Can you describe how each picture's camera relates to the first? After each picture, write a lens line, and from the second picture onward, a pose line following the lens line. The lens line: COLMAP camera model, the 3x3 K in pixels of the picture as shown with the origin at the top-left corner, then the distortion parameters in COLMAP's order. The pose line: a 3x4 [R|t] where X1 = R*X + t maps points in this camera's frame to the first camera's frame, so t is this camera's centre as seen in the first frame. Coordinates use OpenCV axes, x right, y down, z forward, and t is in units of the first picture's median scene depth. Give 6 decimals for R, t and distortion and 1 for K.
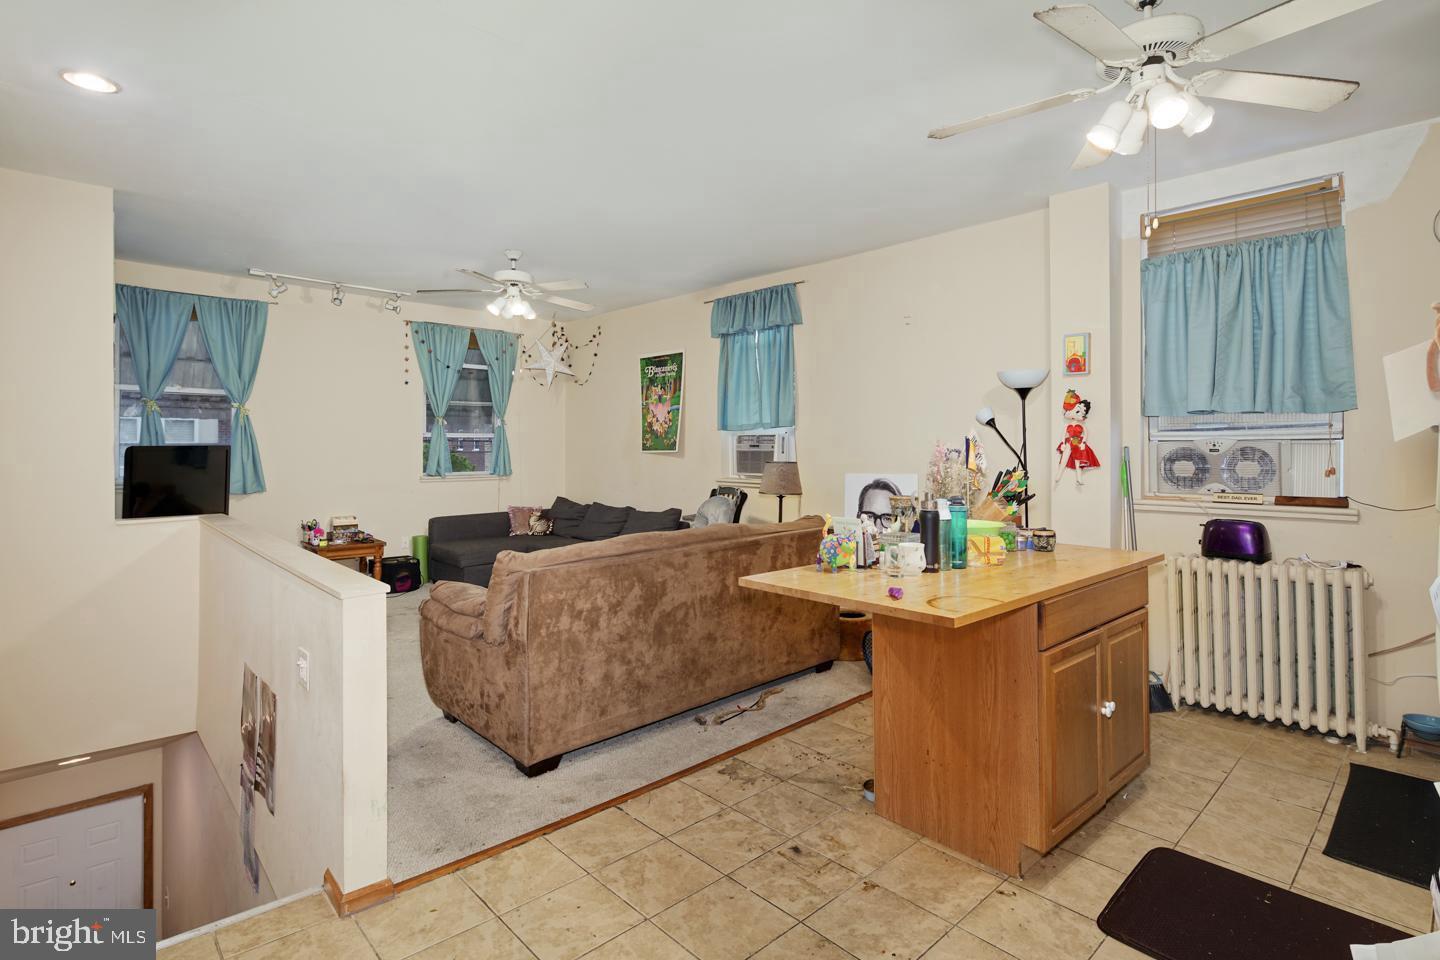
lens RADIAL K [[688.8, 0, 712.8], [0, 688.8, 451.7], [0, 0, 1]] dist [0.000154, 0.000008]
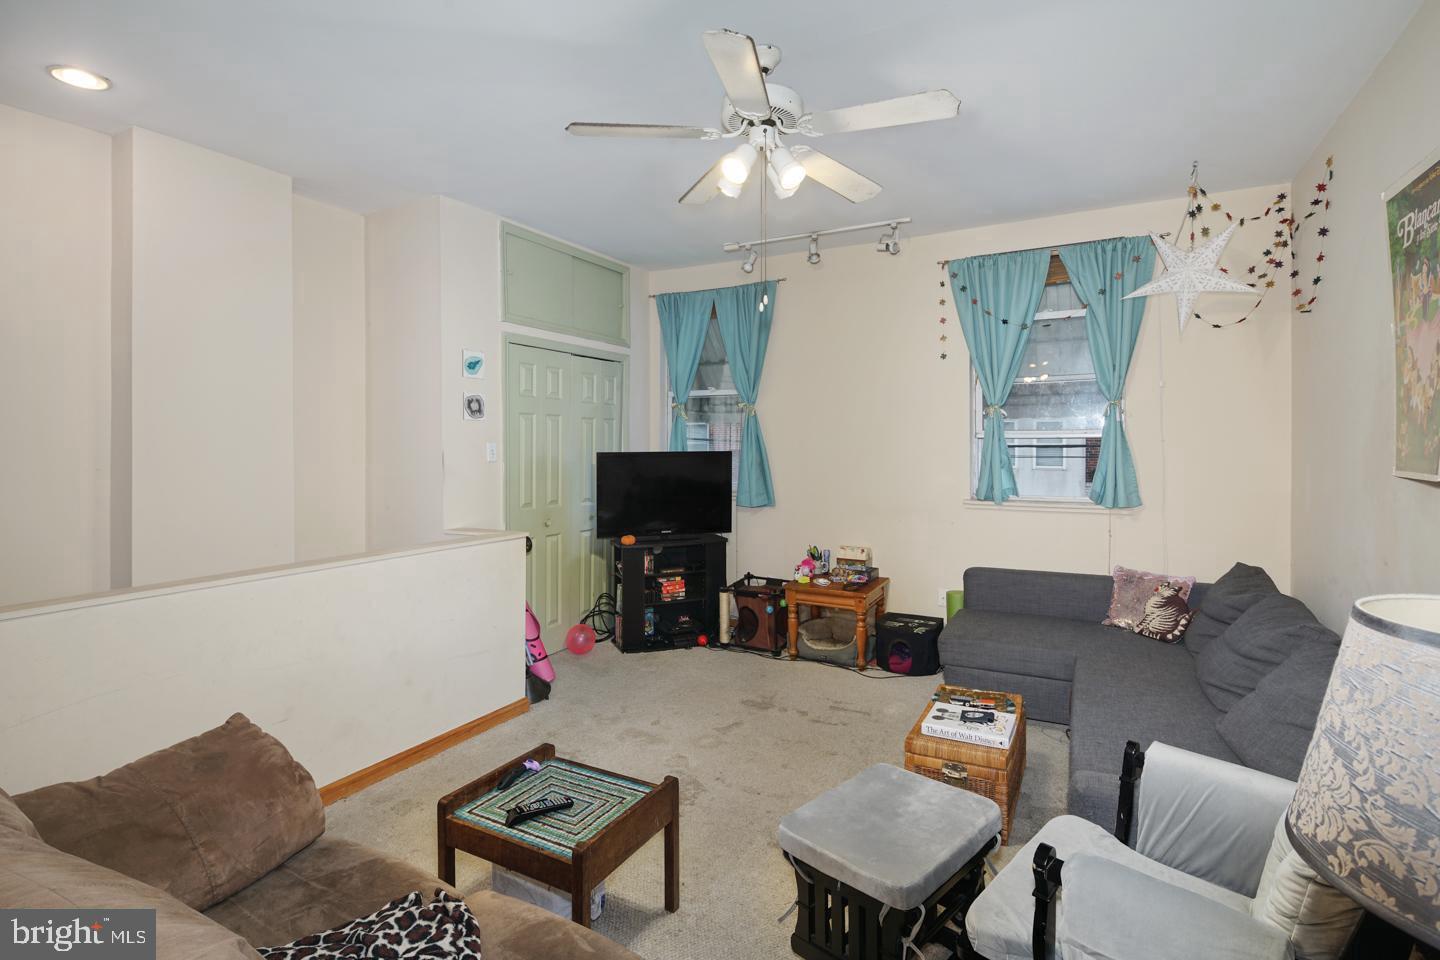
lens RADIAL K [[705.7, 0, 723.3], [0, 705.7, 459.8], [0, 0, 1]] dist [0.007630, -0.001660]
pose [[0.307258, 0.016934, -0.951476, 0.142701], [-0.006843, 0.999855, 0.015585, -0.010815], [0.951602, 0.001722, 0.307330, 0.626291]]
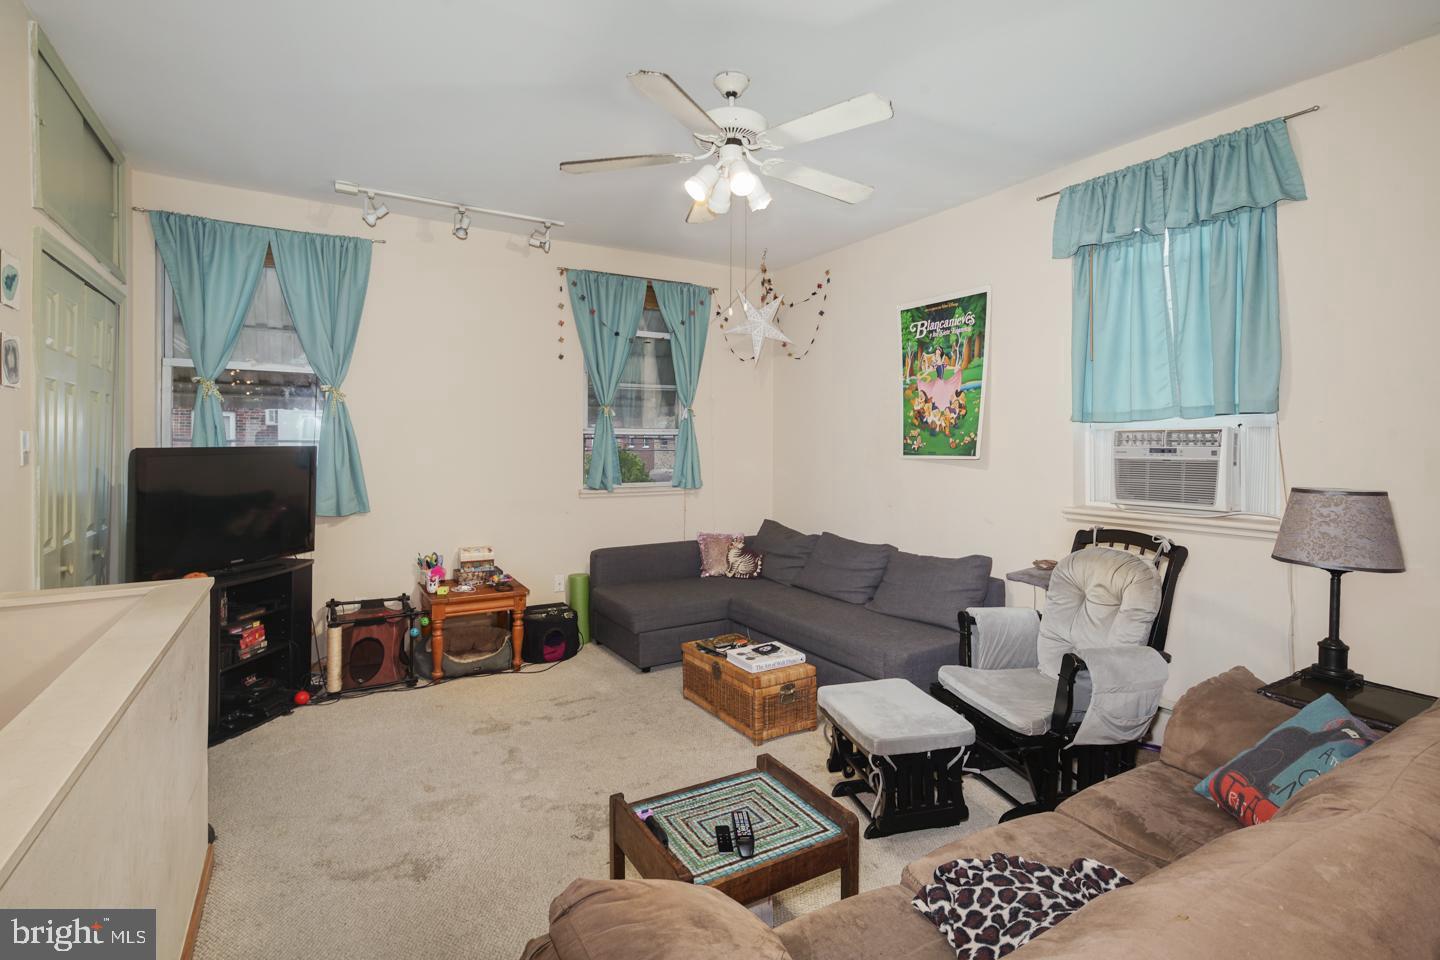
lens RADIAL K [[705.7, 0, 723.3], [0, 705.7, 459.8], [0, 0, 1]] dist [0.007630, -0.001660]
pose [[0.975530, 0.007368, -0.219742, -0.131740], [-0.003997, 0.999868, 0.015779, -0.007555], [0.219829, -0.014515, 0.975430, 0.352852]]
